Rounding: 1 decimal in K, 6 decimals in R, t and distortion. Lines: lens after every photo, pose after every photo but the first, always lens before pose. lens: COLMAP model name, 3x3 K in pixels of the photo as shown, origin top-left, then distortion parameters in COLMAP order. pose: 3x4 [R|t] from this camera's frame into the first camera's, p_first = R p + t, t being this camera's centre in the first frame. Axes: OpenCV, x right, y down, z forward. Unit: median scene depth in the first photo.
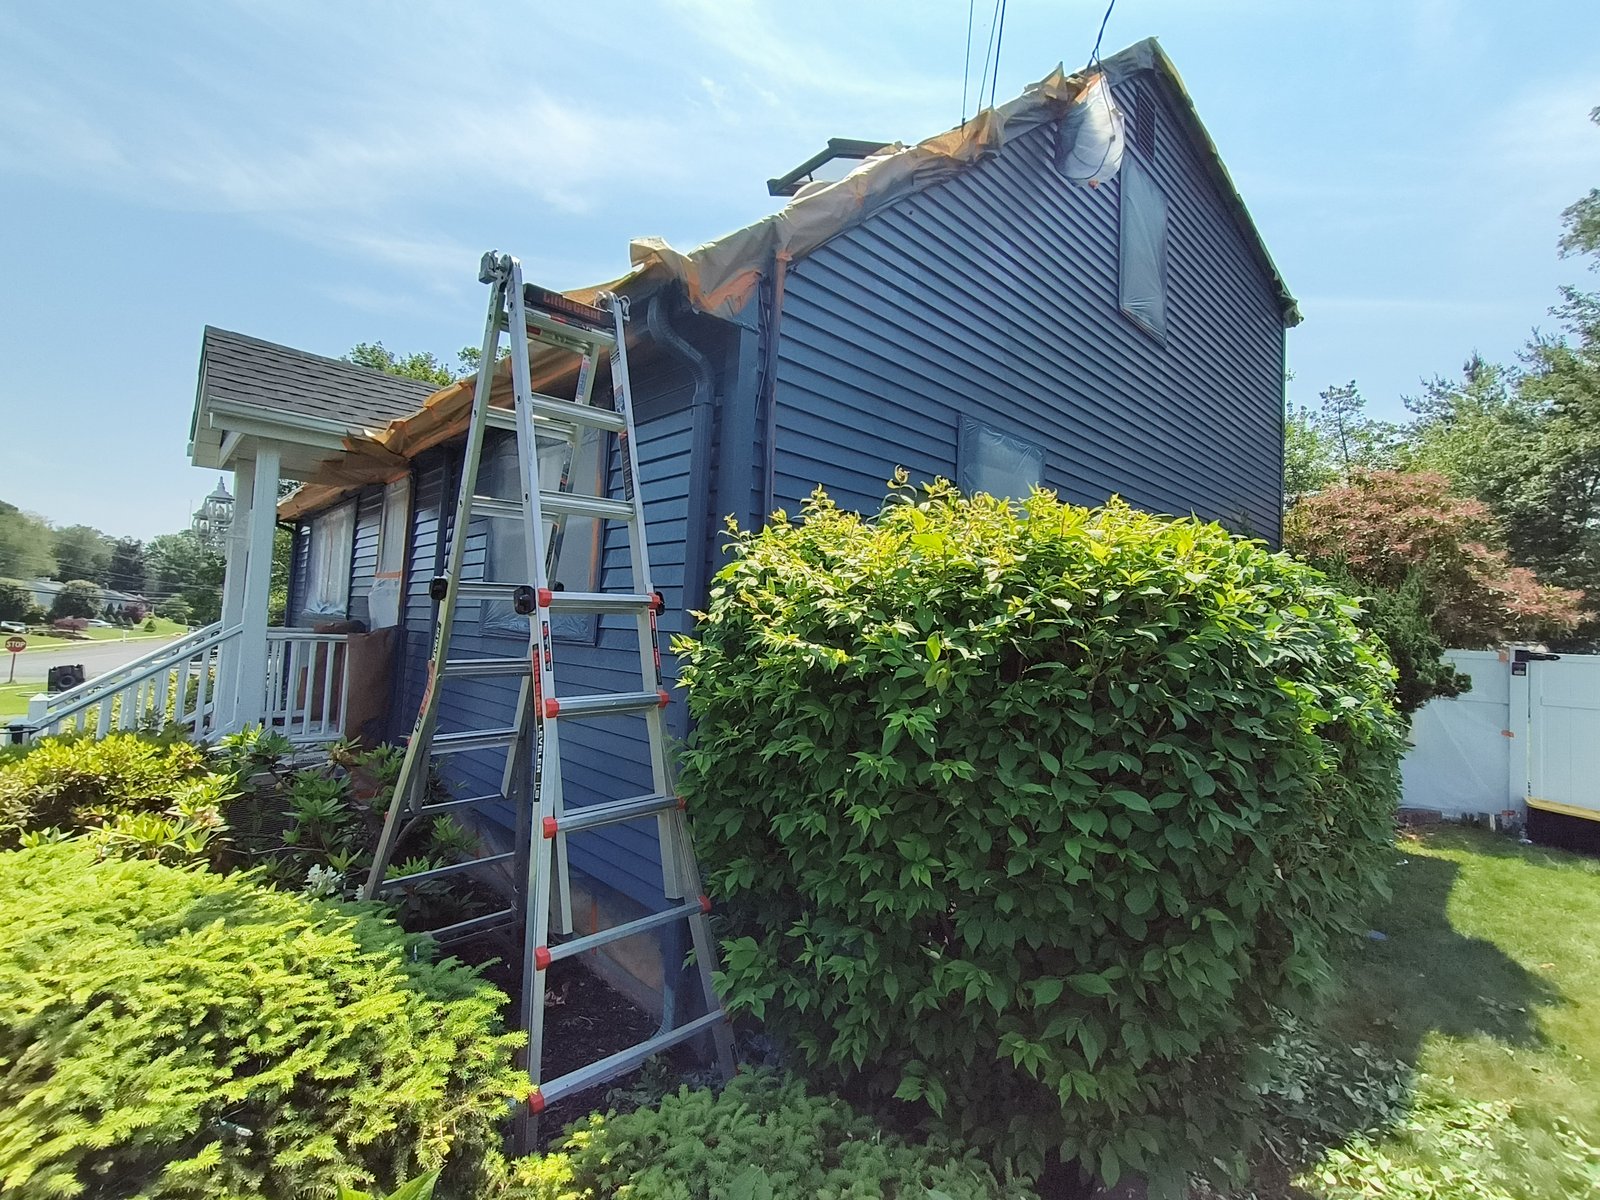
lens RADIAL K [[681.1, 0, 800.0], [0, 681.1, 600.0], [0, 0, 1]] dist [0.003176, 0.000607]
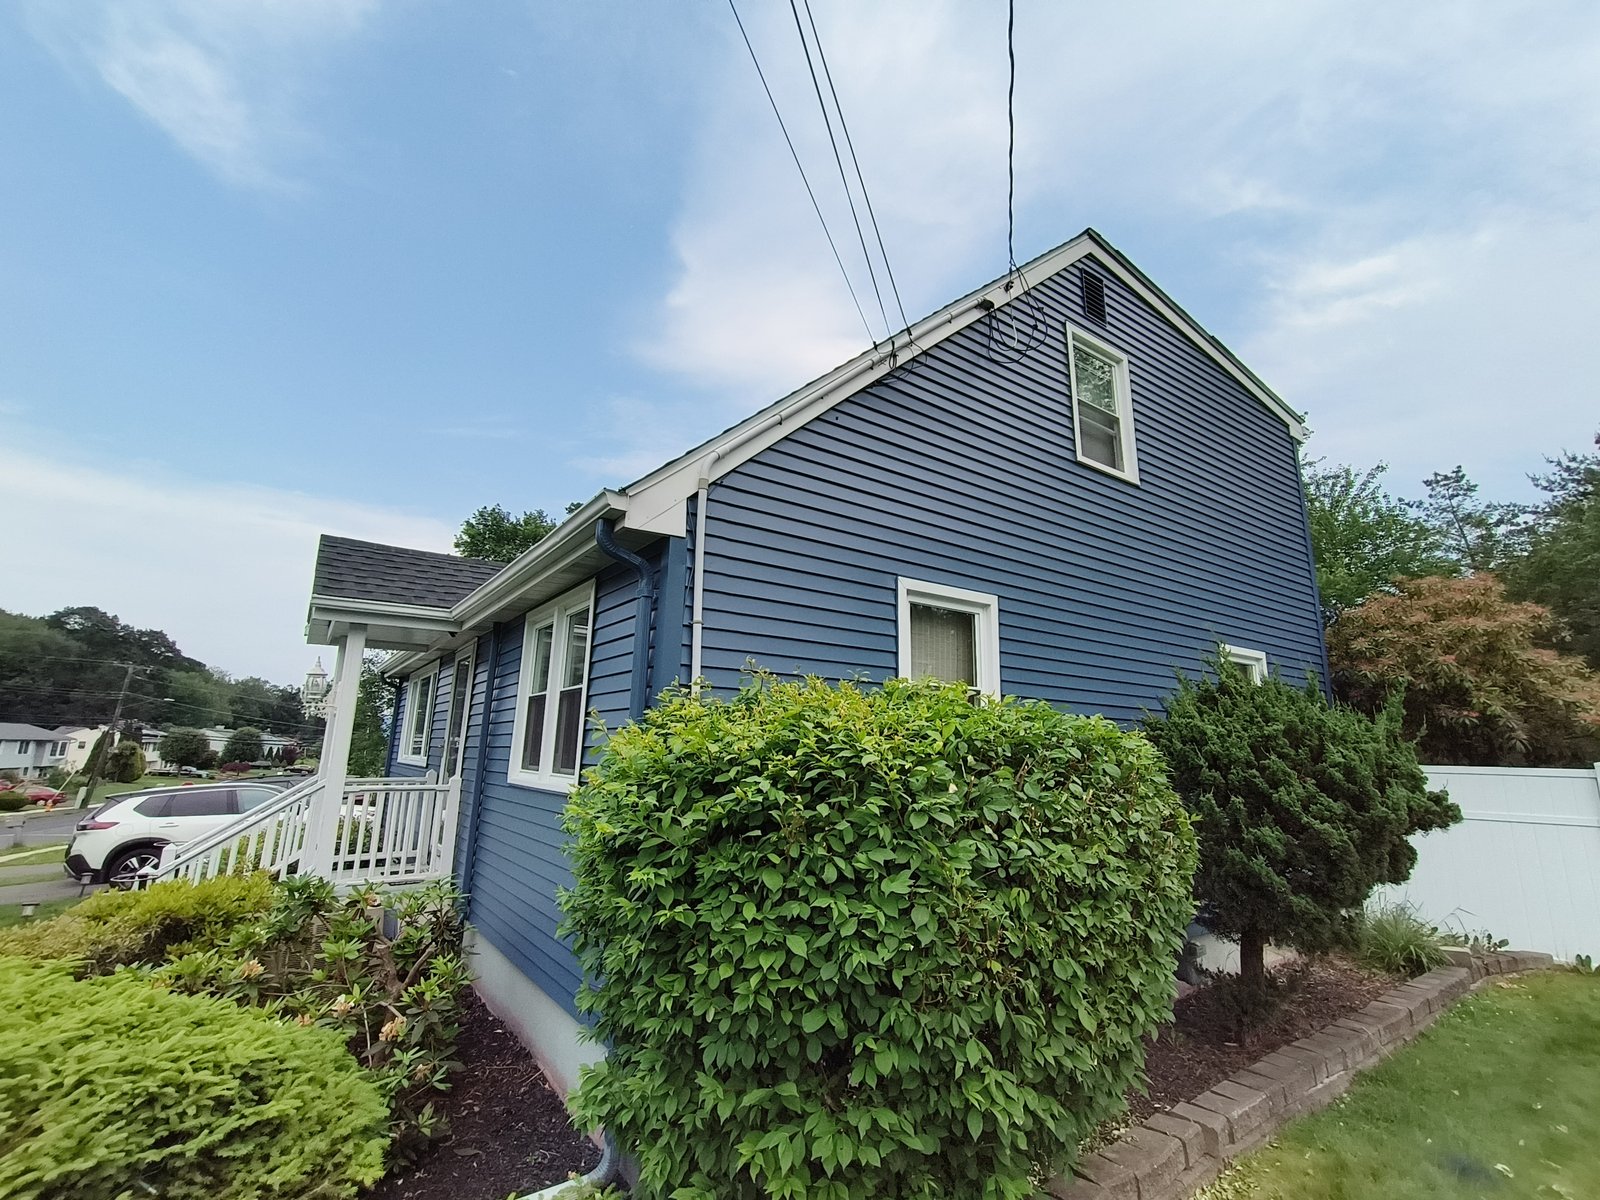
lens RADIAL K [[683.6, 0, 800.0], [0, 683.6, 600.0], [0, 0, 1]] dist [0.003310, -0.000095]
pose [[0.989848, -0.061607, -0.128086, 0.635379], [0.037812, 0.982844, -0.180520, -0.100221], [0.137010, 0.173845, 0.975195, -0.349376]]
